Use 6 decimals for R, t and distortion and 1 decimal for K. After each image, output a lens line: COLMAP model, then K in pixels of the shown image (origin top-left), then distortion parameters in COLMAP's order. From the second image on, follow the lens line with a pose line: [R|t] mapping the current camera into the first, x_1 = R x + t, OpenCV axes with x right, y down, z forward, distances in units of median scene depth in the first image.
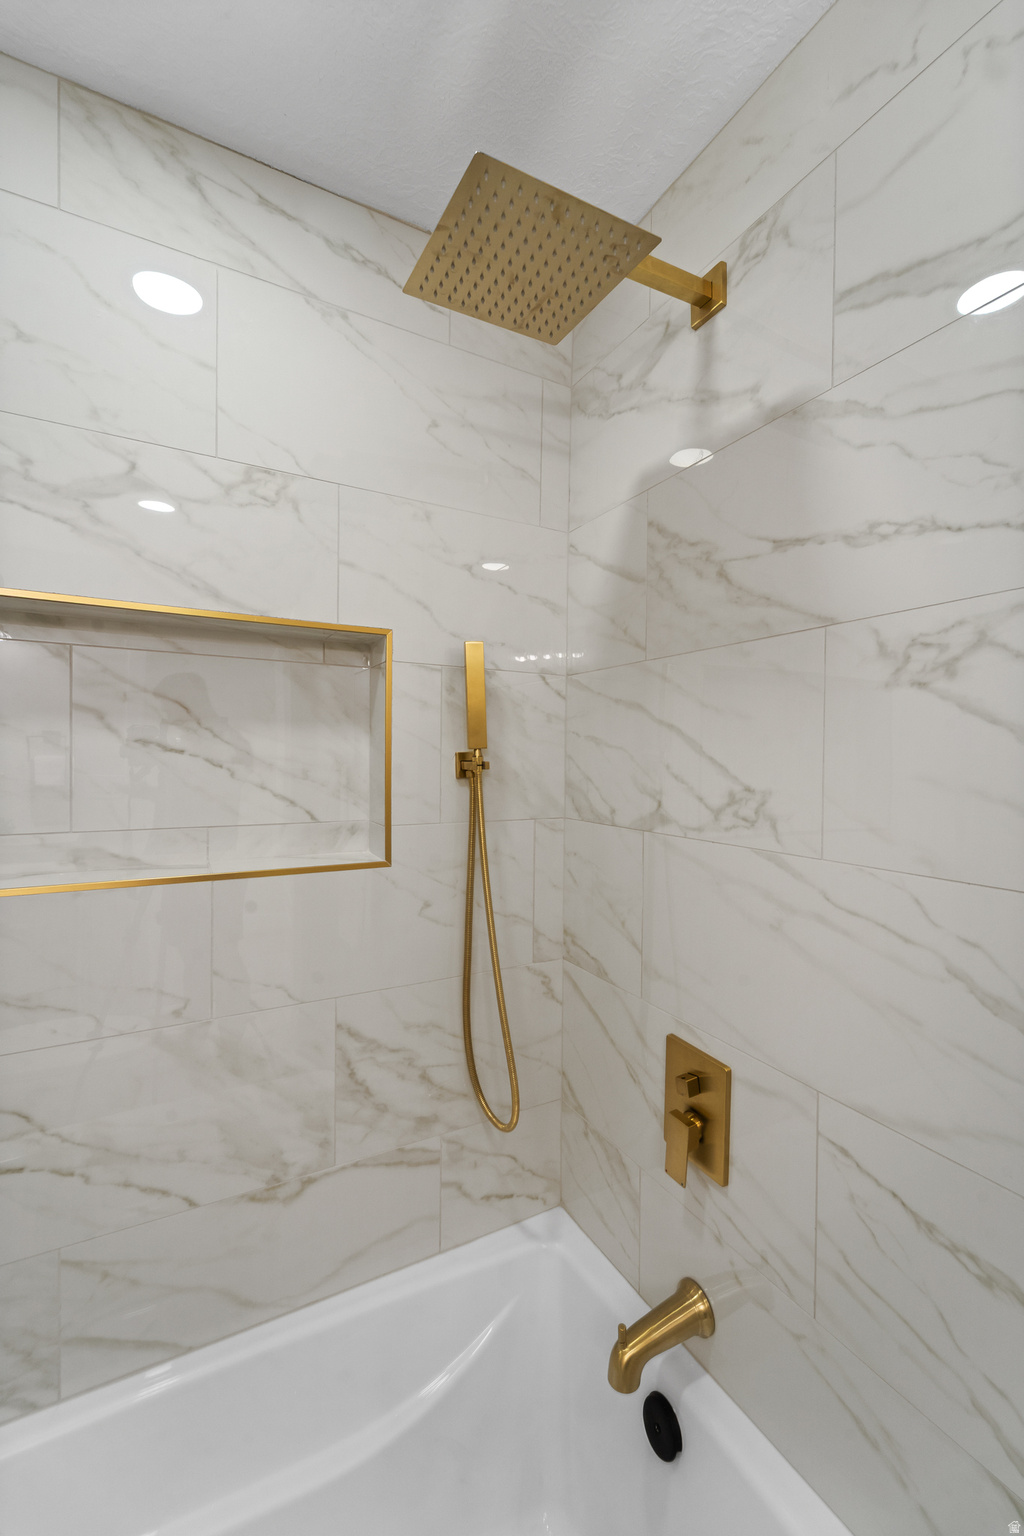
lens RADIAL K [[645.0, 0, 510.2], [0, 645.0, 763.4], [0, 0, 1]] dist [0.003346, -0.001521]
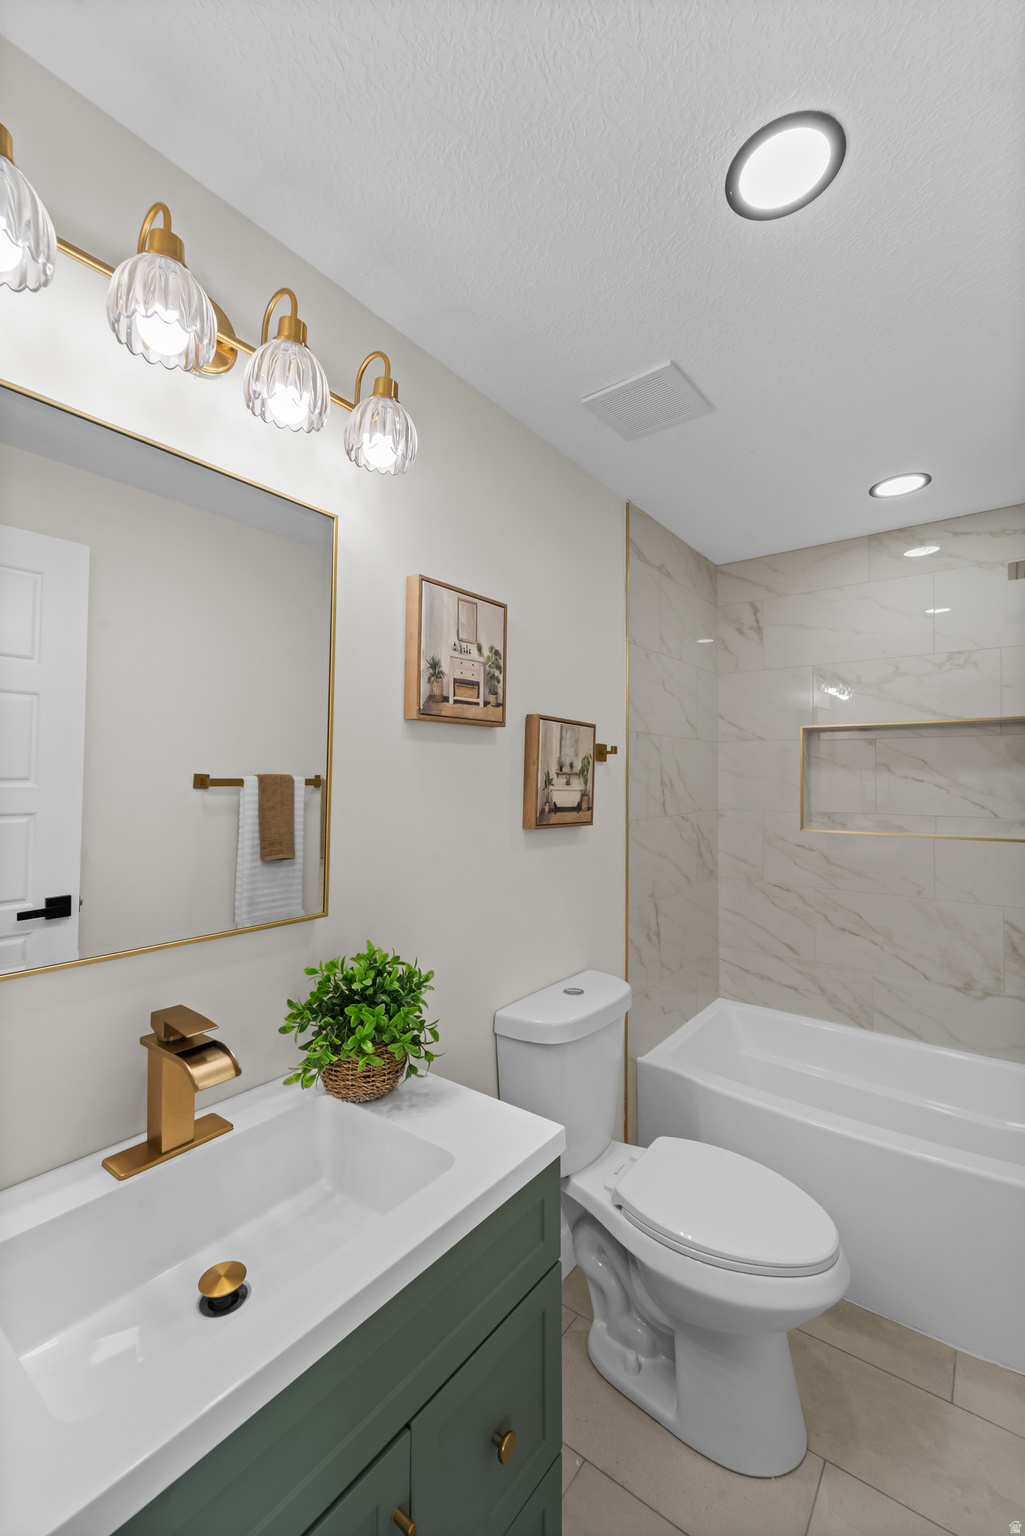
lens RADIAL K [[645.0, 0, 510.4], [0, 645.0, 770.0], [0, 0, 1]] dist [0.003346, -0.001521]
pose [[0.413040, -0.016699, -0.910560, 0.961951], [-0.006319, 0.999755, -0.021201, -0.000976], [0.910691, 0.014510, 0.412834, -1.256651]]
